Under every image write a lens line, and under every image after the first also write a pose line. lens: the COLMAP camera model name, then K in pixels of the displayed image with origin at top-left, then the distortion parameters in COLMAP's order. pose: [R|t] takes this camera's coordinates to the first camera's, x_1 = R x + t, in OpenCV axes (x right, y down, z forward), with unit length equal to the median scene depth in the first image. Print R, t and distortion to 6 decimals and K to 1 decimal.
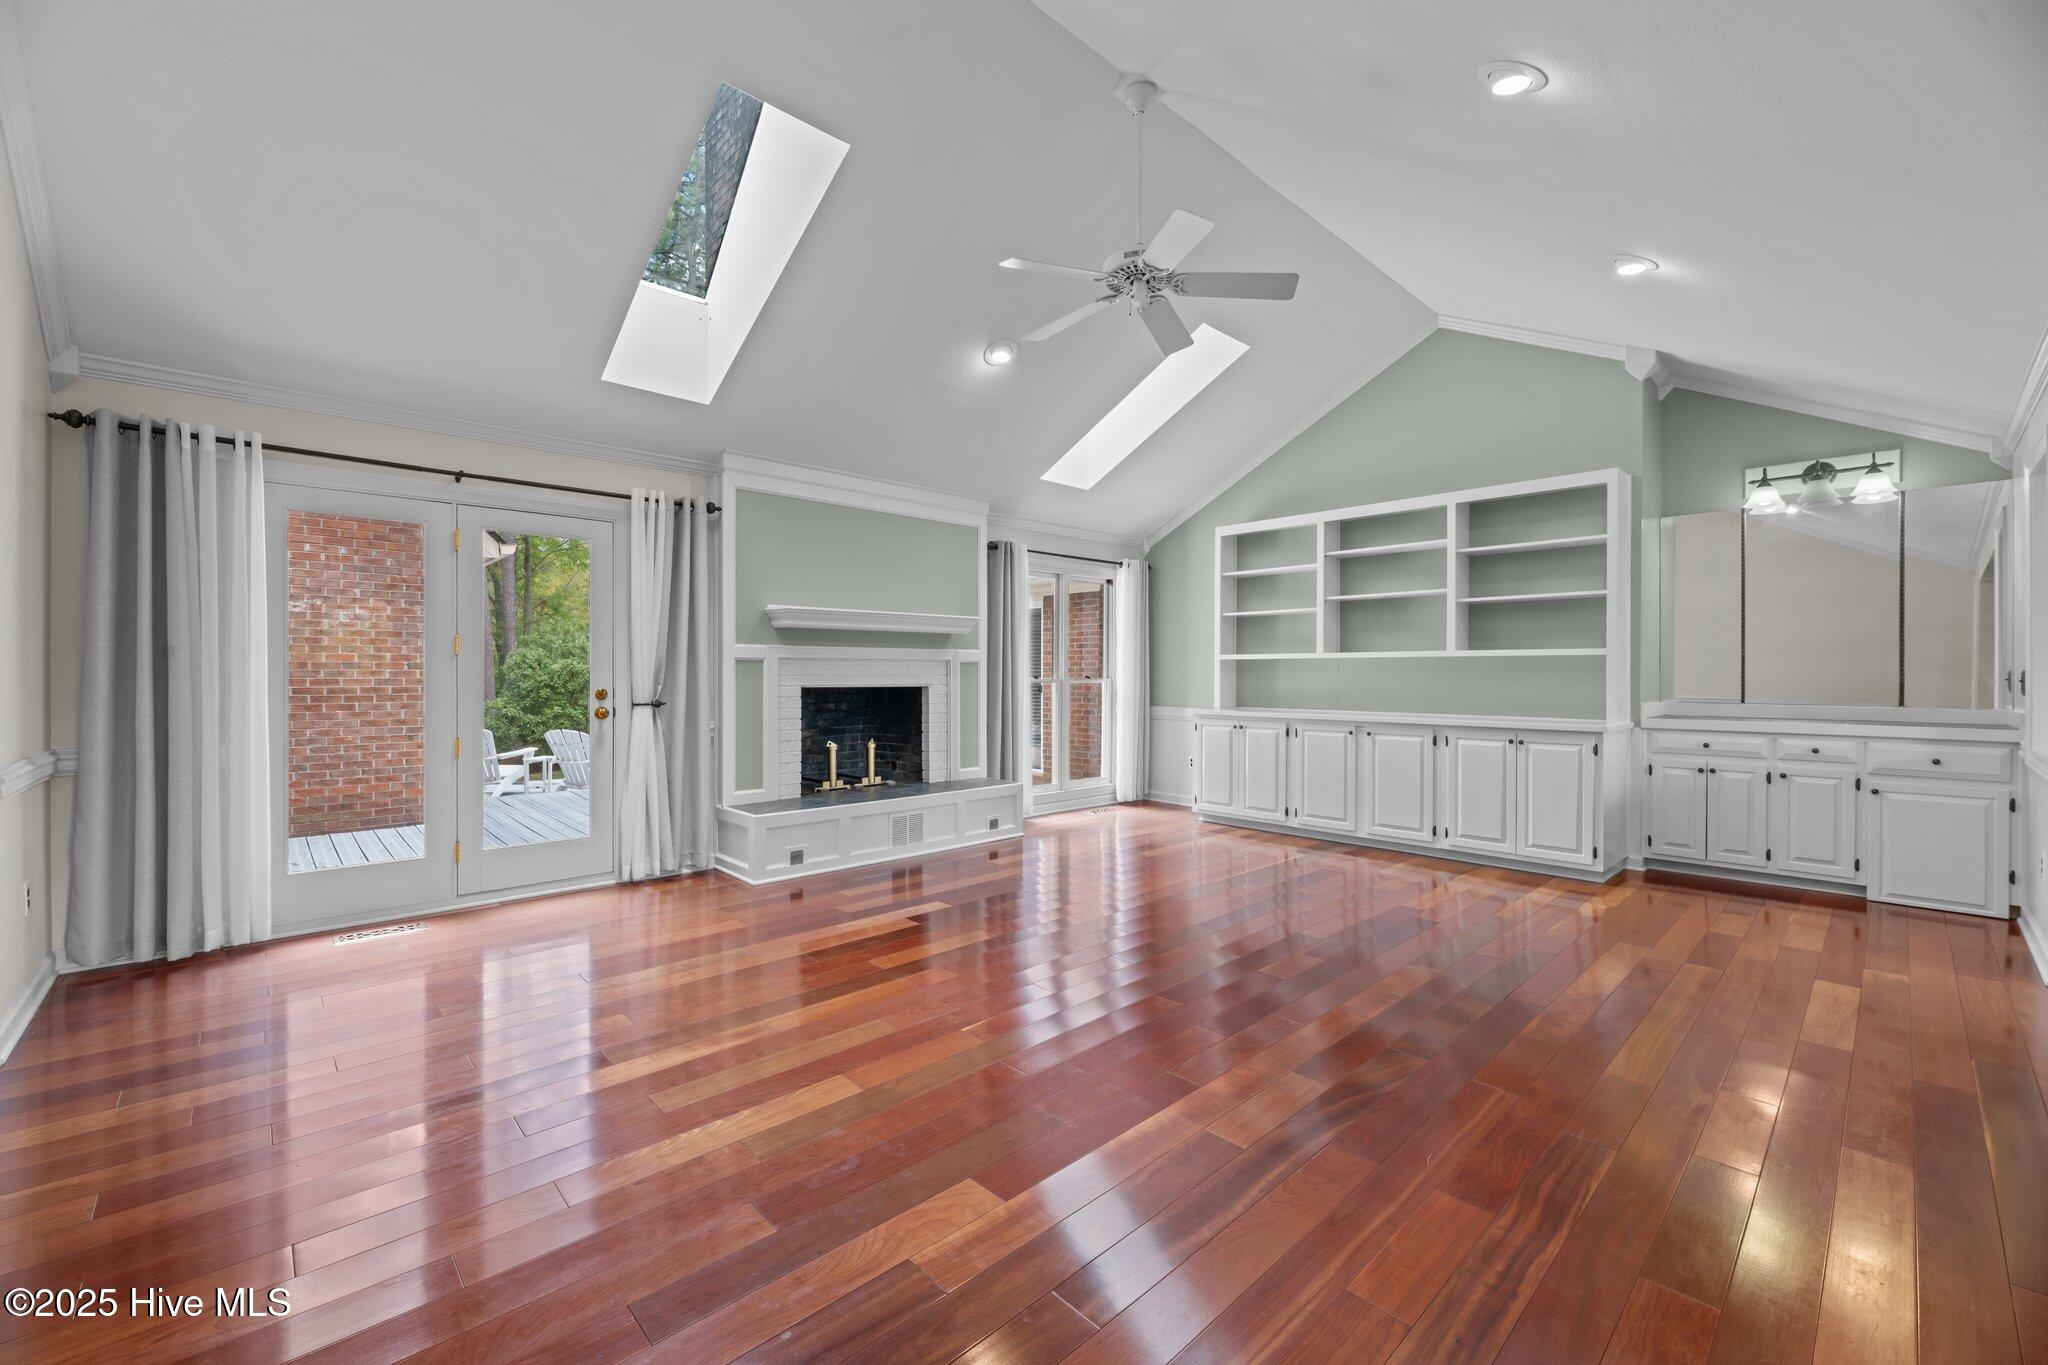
lens RADIAL K [[827.9, 0, 1031.0], [0, 827.9, 673.7], [0, 0, 1]] dist [-0.006899, -0.001906]
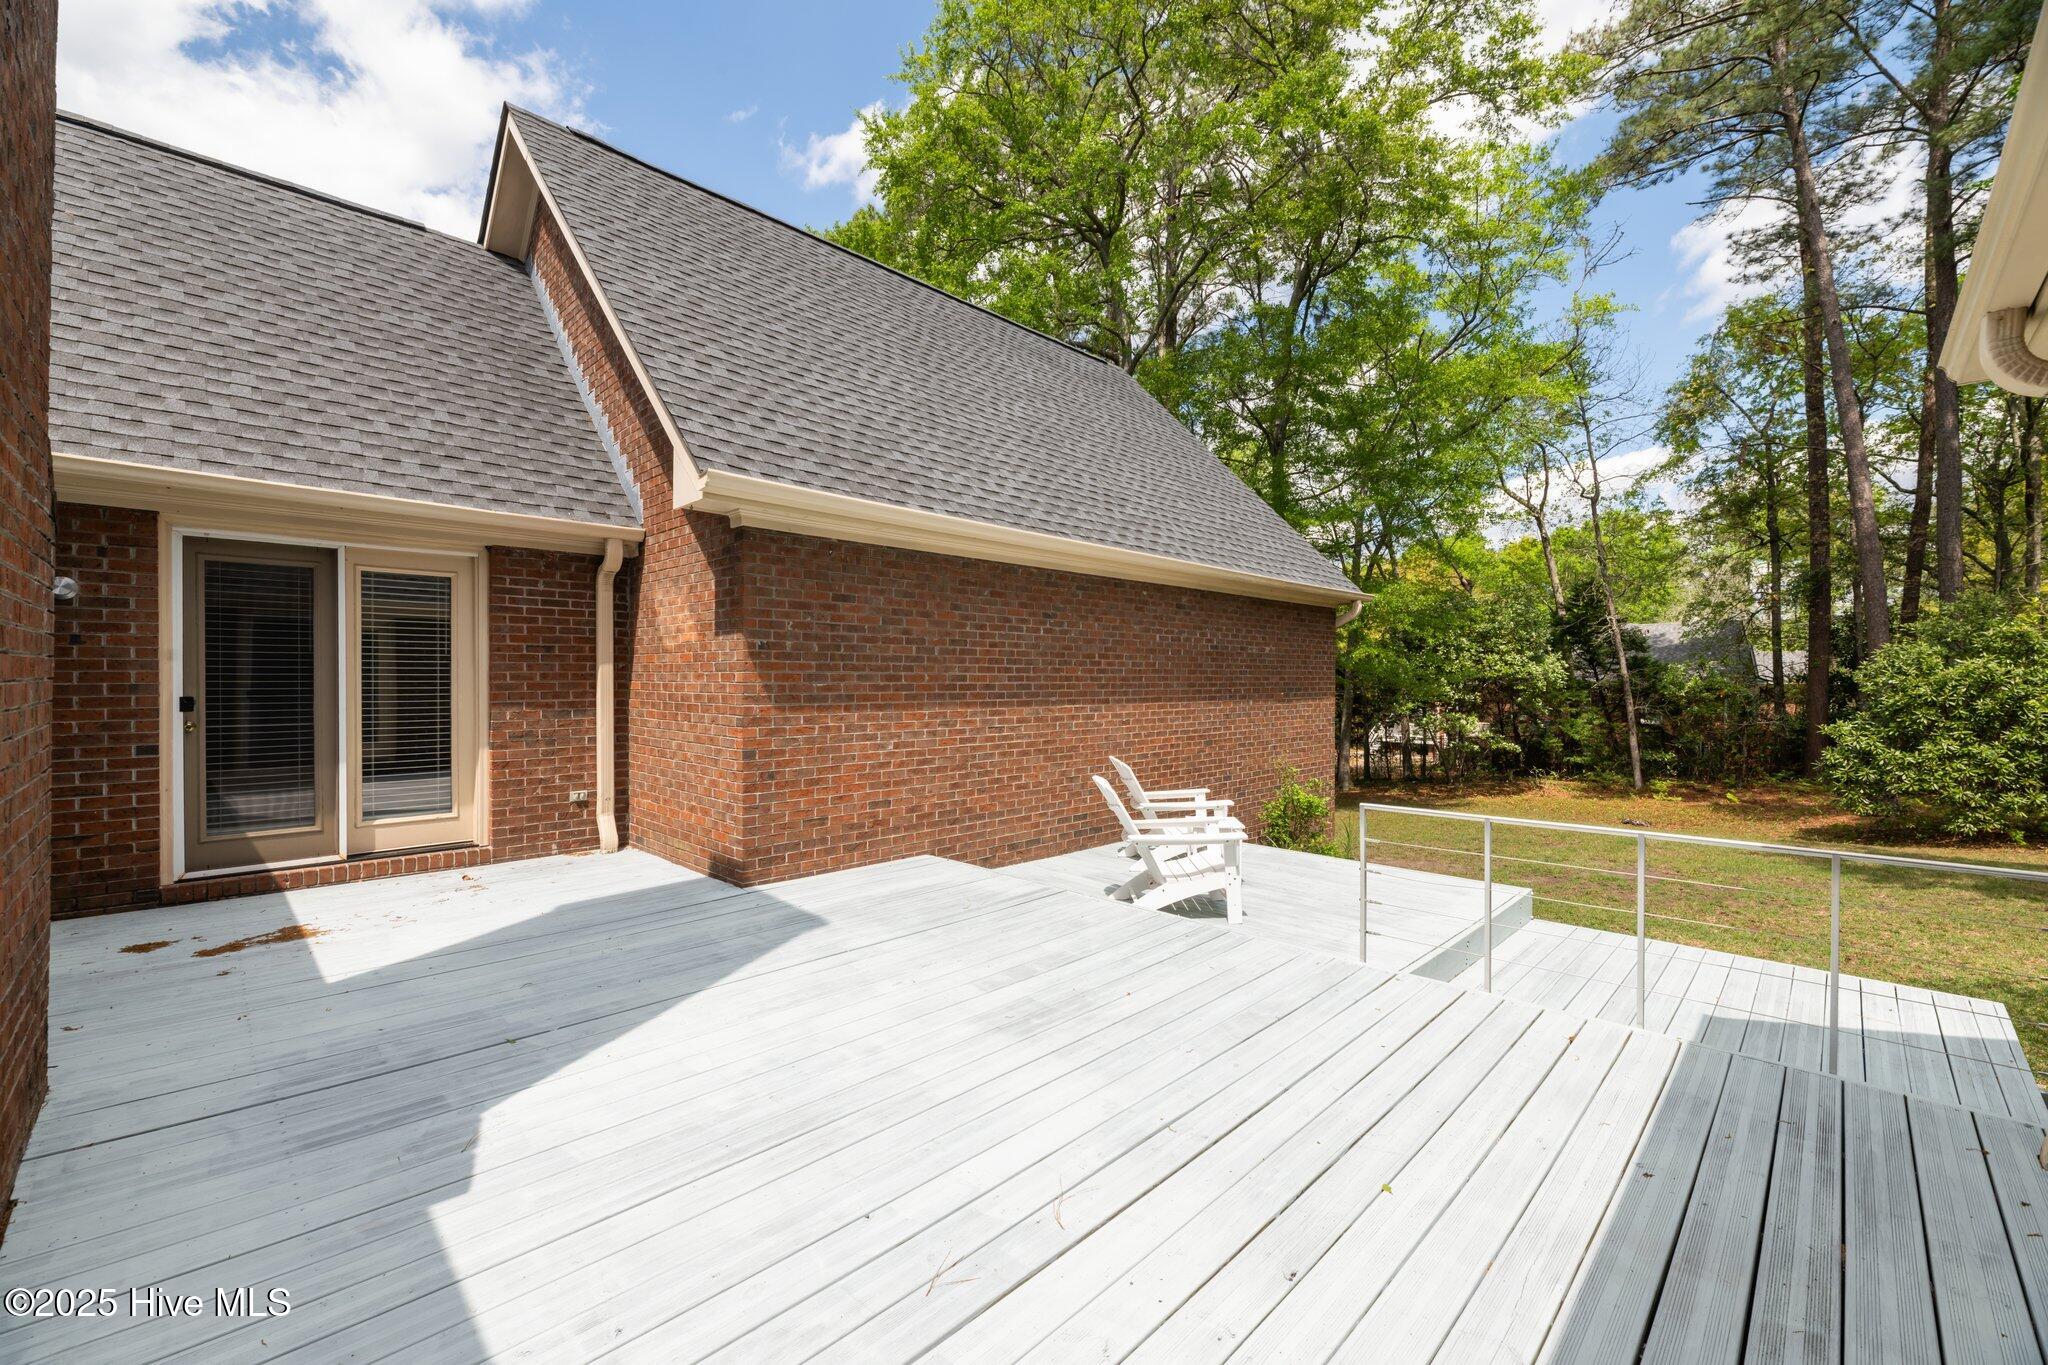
lens RADIAL K [[827.9, 0, 1030.6], [0, 827.9, 685.3], [0, 0, 1]] dist [-0.006899, -0.001906]
pose [[0.019320, 0.003191, -0.999808, 0.009692], [-0.003261, 0.999990, 0.003129, 0.004944], [0.999808, 0.003200, 0.019330, 1.612255]]
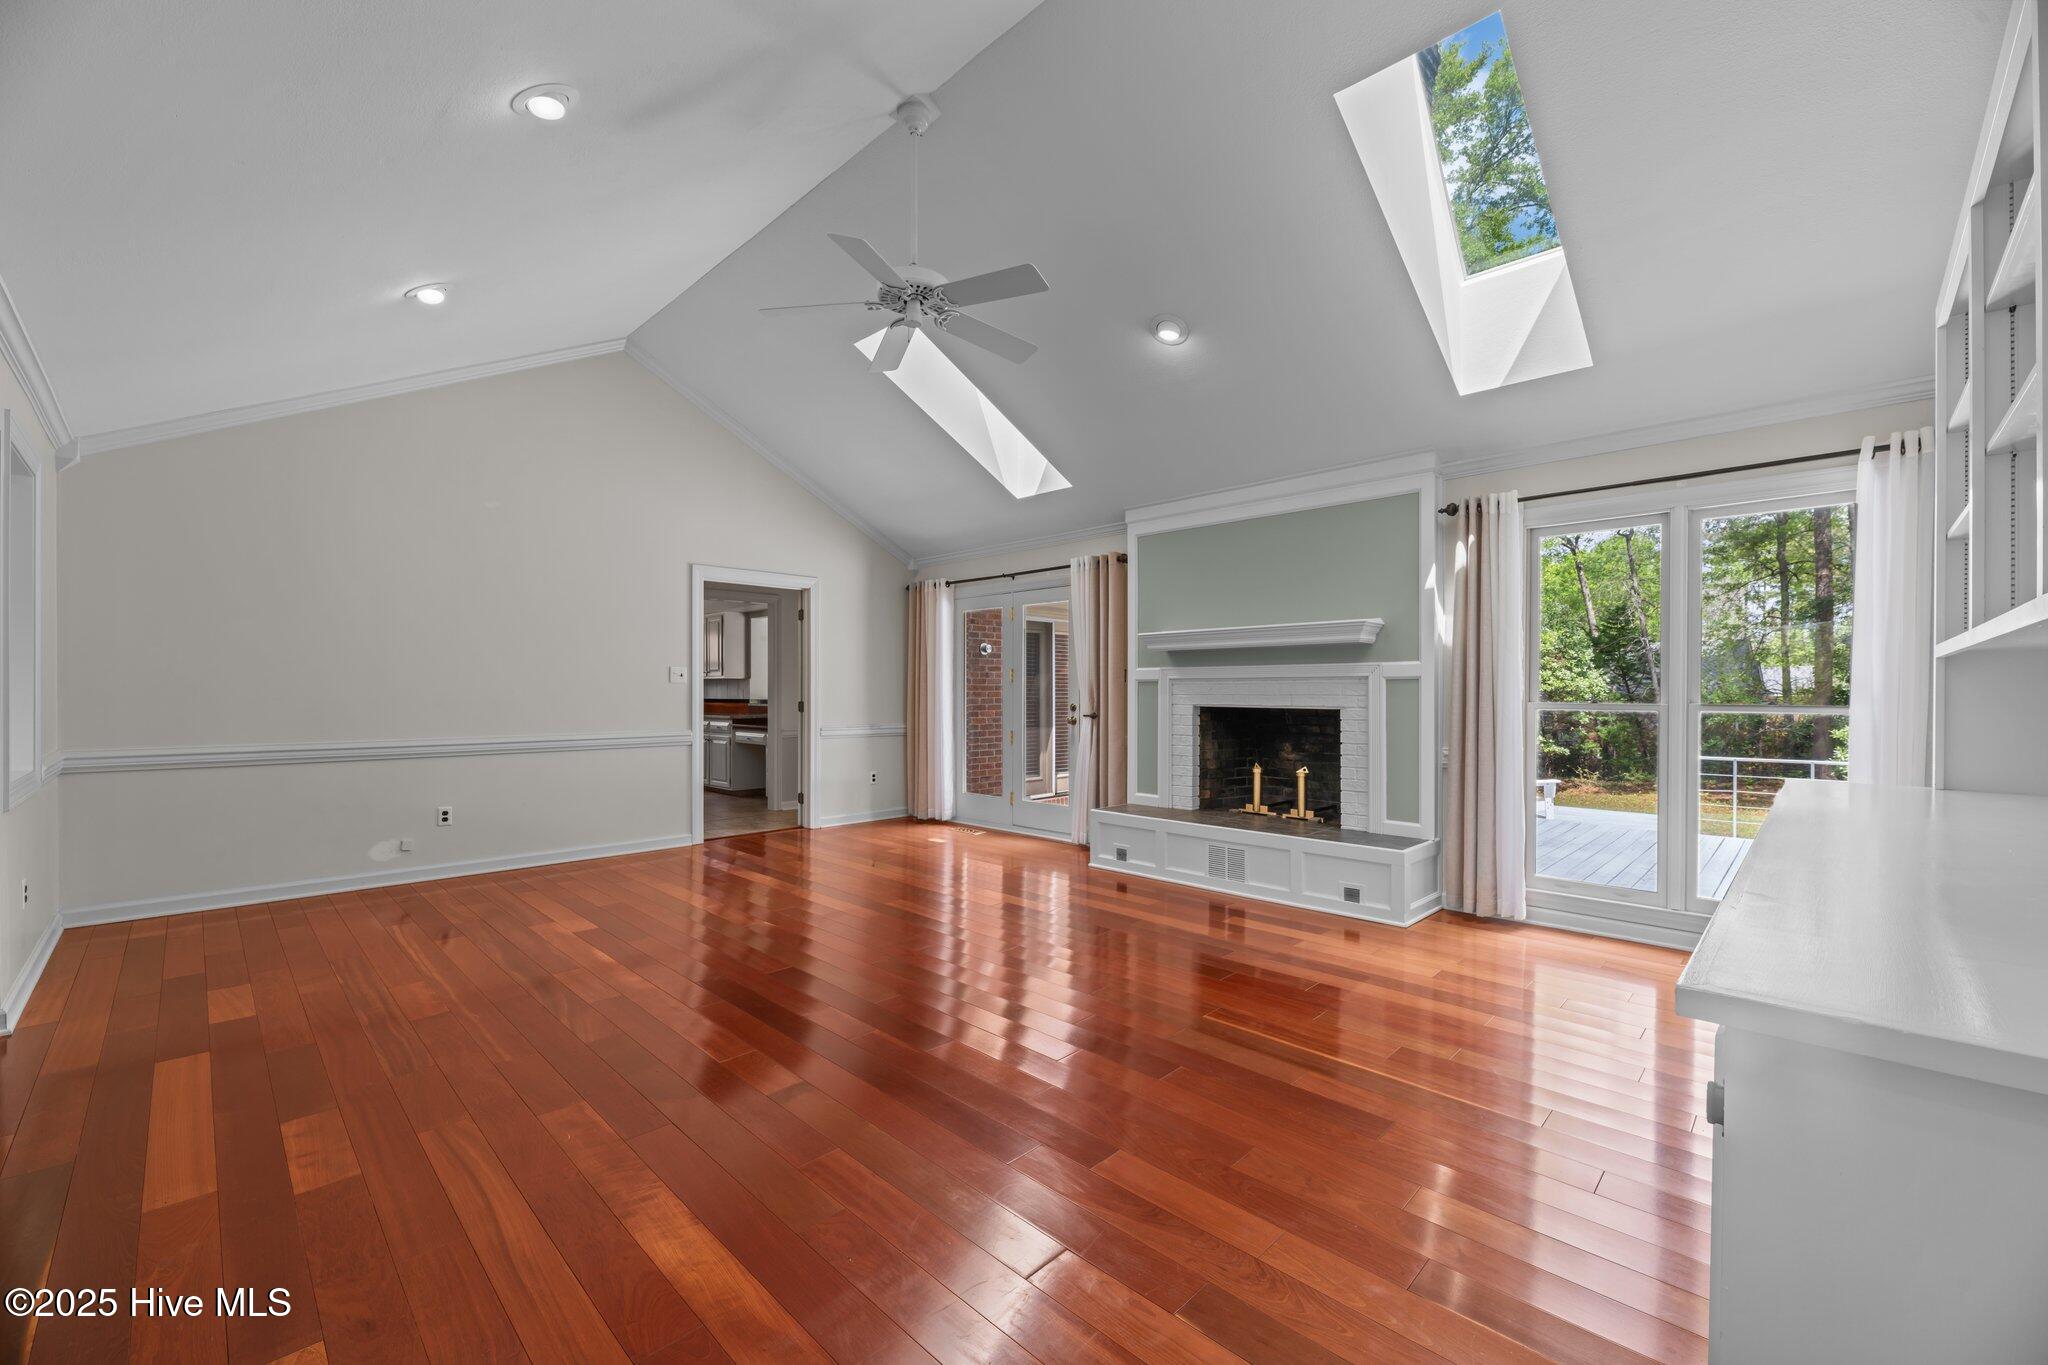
lens RADIAL K [[827.9, 0, 1015.6], [0, 827.9, 689.6], [0, 0, 1]] dist [-0.006899, -0.001906]
pose [[0.018240, -0.005167, -0.999820, 0.751306], [-0.003985, 0.999978, -0.005240, 0.001608], [0.999826, 0.004080, 0.018219, 0.733317]]
